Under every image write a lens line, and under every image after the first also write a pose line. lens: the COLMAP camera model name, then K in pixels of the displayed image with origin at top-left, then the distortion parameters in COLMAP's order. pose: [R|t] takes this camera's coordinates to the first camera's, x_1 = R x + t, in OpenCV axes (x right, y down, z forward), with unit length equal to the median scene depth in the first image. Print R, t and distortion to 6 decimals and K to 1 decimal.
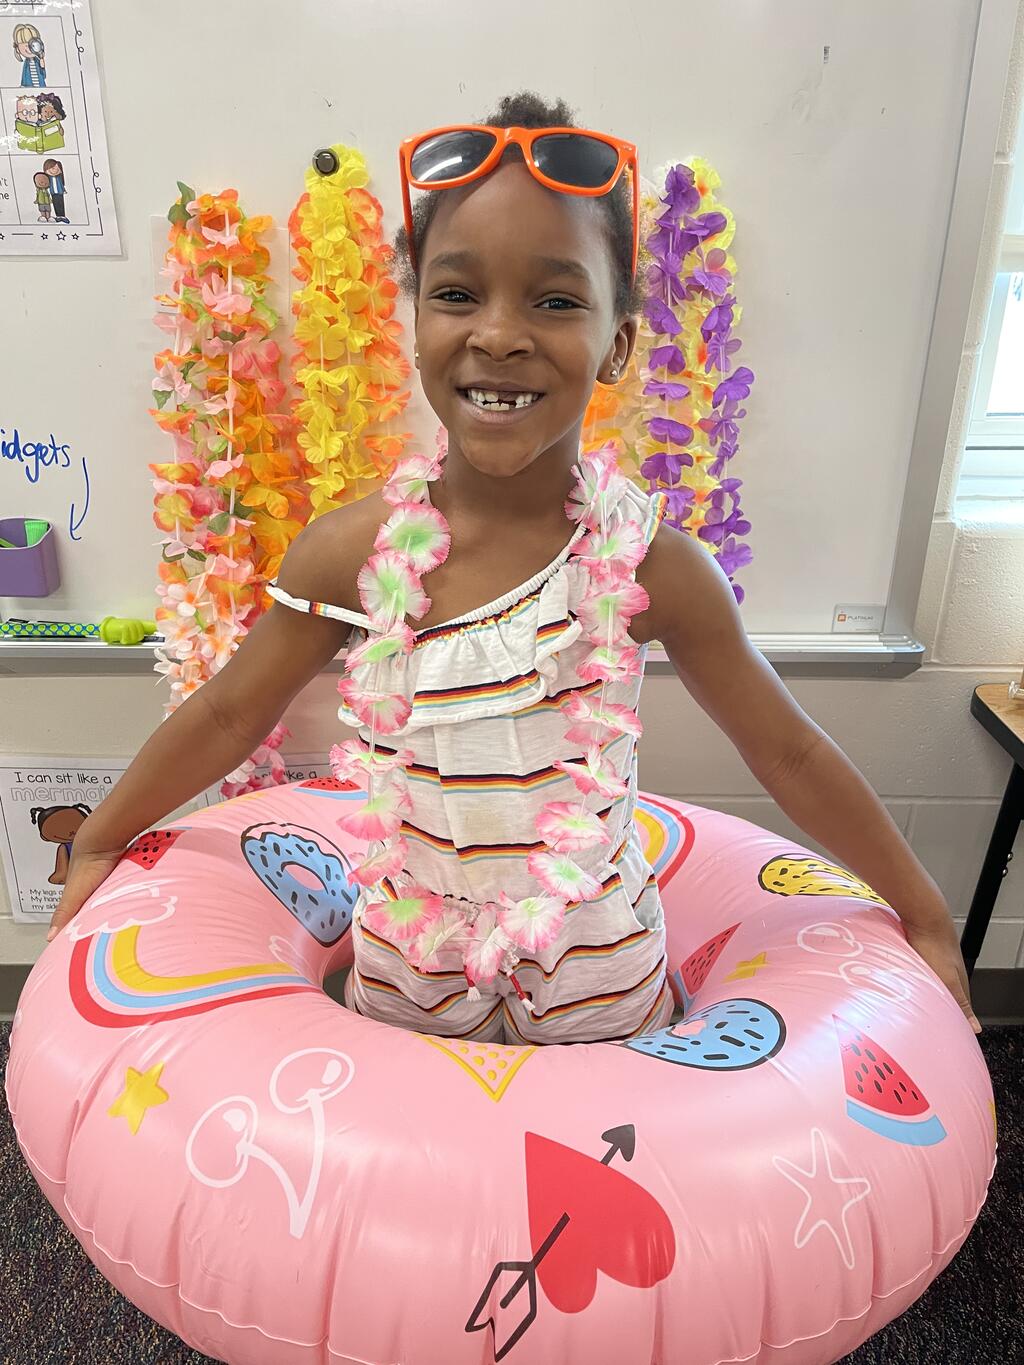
lens RADIAL K [[1024.1, 0, 524.4], [0, 1024.1, 690.0], [0, 0, 1]] dist [0.065213, -0.098115]
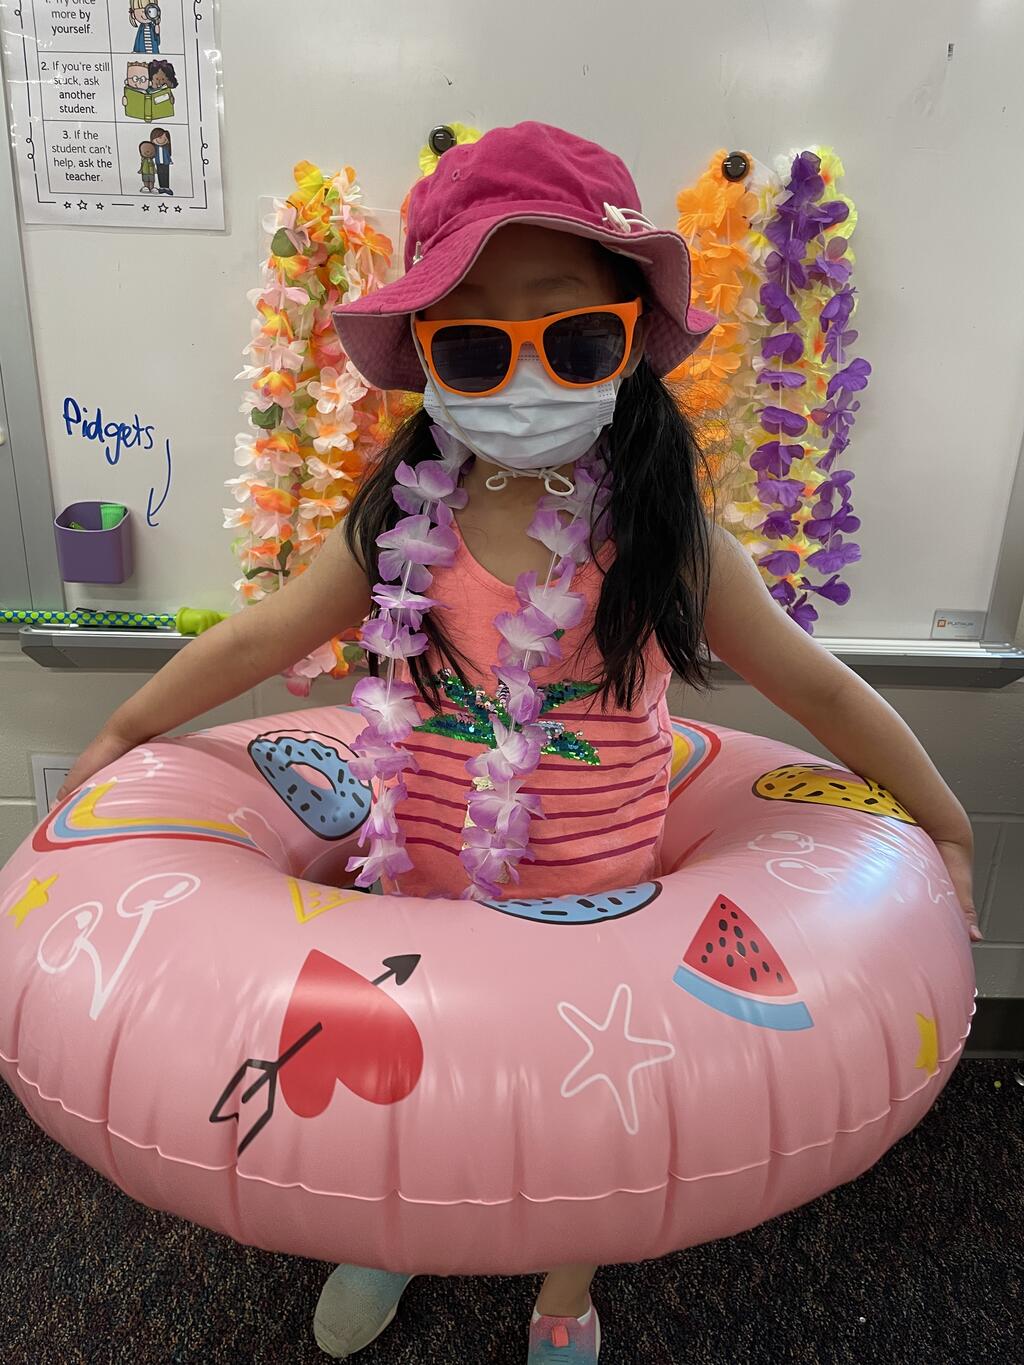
lens RADIAL K [[1024.1, 0, 505.3], [0, 1024.1, 683.7], [0, 0, 1]] dist [0.065213, -0.098115]
pose [[0.999507, 0.017649, 0.025968, -0.143379], [-0.015985, 0.997890, -0.062928, 0.061800], [-0.027024, 0.062481, 0.997680, 0.050683]]
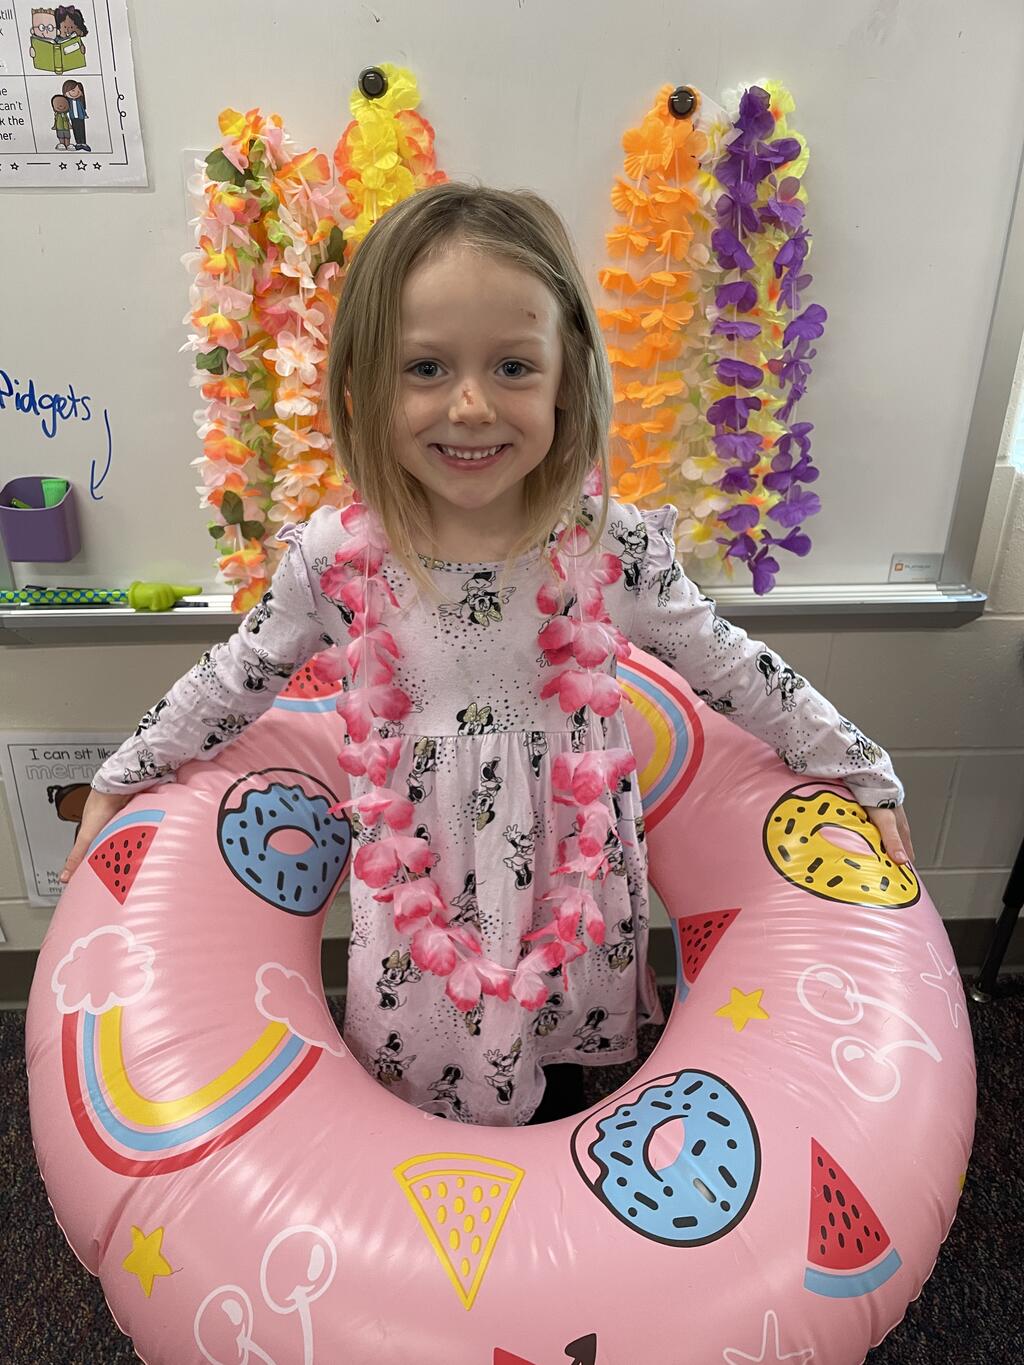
lens RADIAL K [[1024.1, 0, 508.6], [0, 1024.1, 691.4], [0, 0, 1]] dist [0.065213, -0.098115]
pose [[0.998429, -0.025465, 0.049916, -0.126193], [0.023538, 0.998969, 0.038813, 0.000664], [-0.050853, -0.037577, 0.997999, 0.047507]]
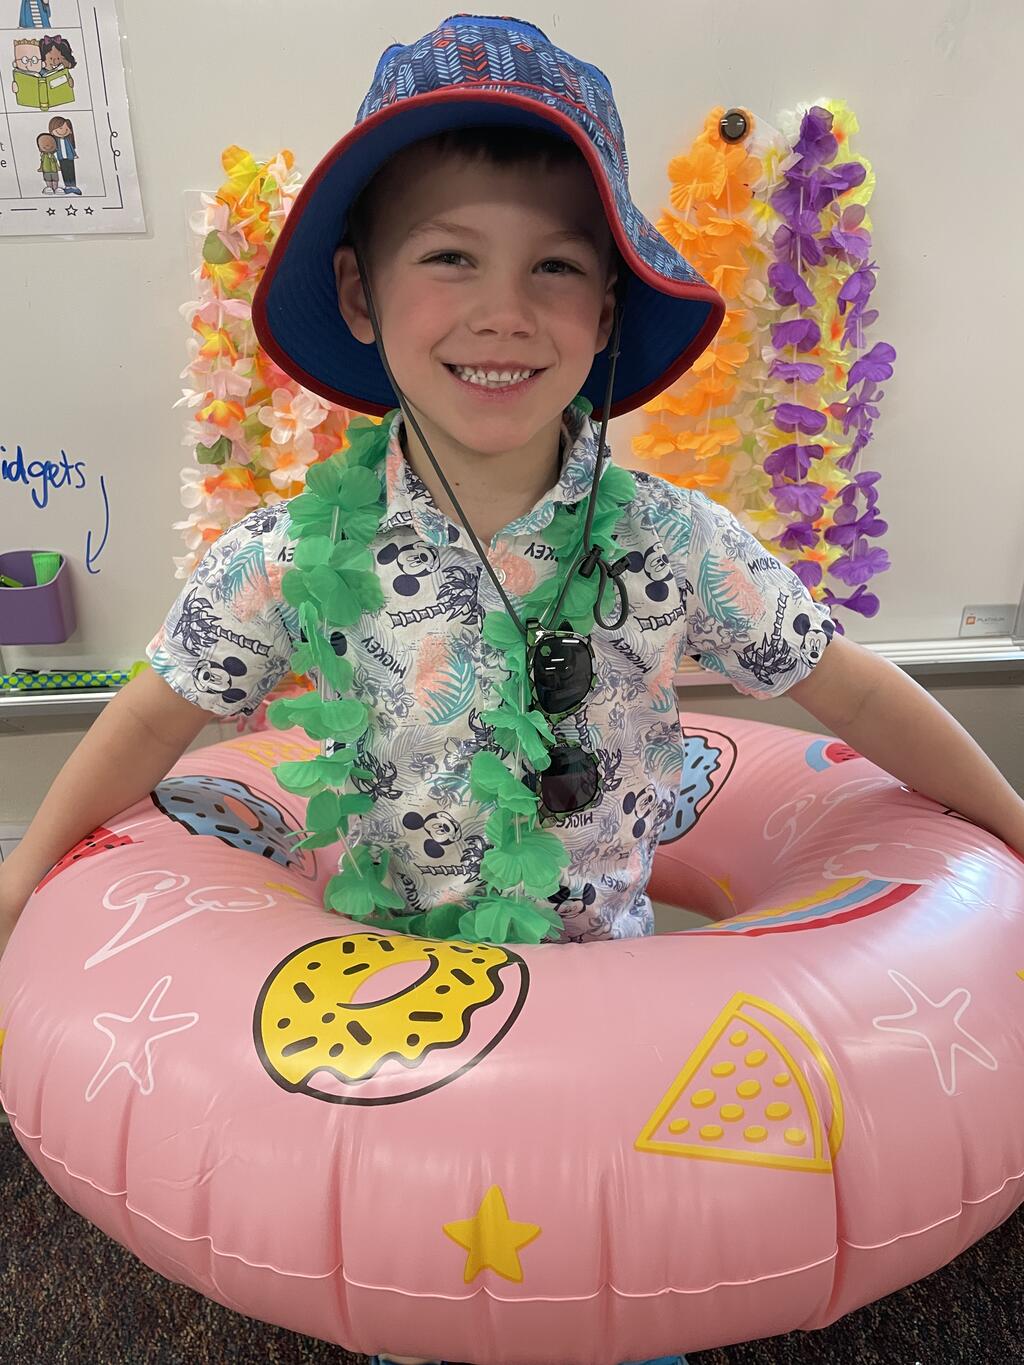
lens RADIAL K [[1024.1, 0, 499.9], [0, 1024.1, 690.0], [0, 0, 1]] dist [0.065213, -0.098115]
pose [[0.997110, -0.051526, 0.055831, -0.170509], [0.050789, 0.998603, 0.014549, -0.049881], [-0.056503, -0.011671, 0.998334, 0.148174]]
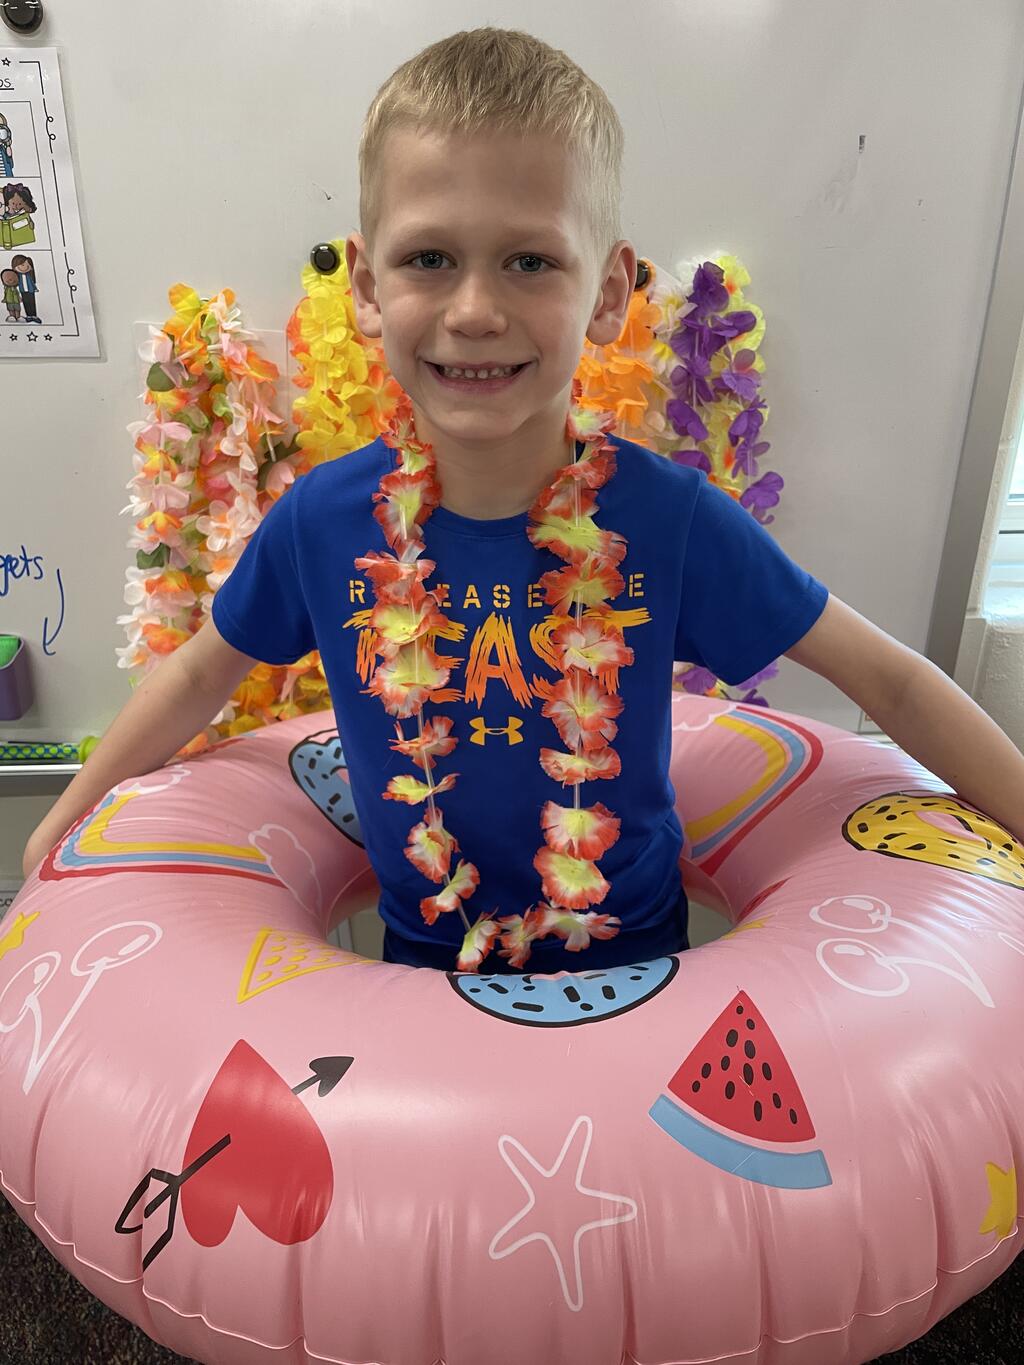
lens RADIAL K [[1024.1, 0, 508.6], [0, 1024.1, 685.2], [0, 0, 1]] dist [0.065213, -0.098115]
pose [[0.998985, -0.020599, 0.040047, -0.069864], [0.020736, 0.999780, -0.003004, -0.118852], [-0.039976, 0.003832, 0.999193, 0.070522]]
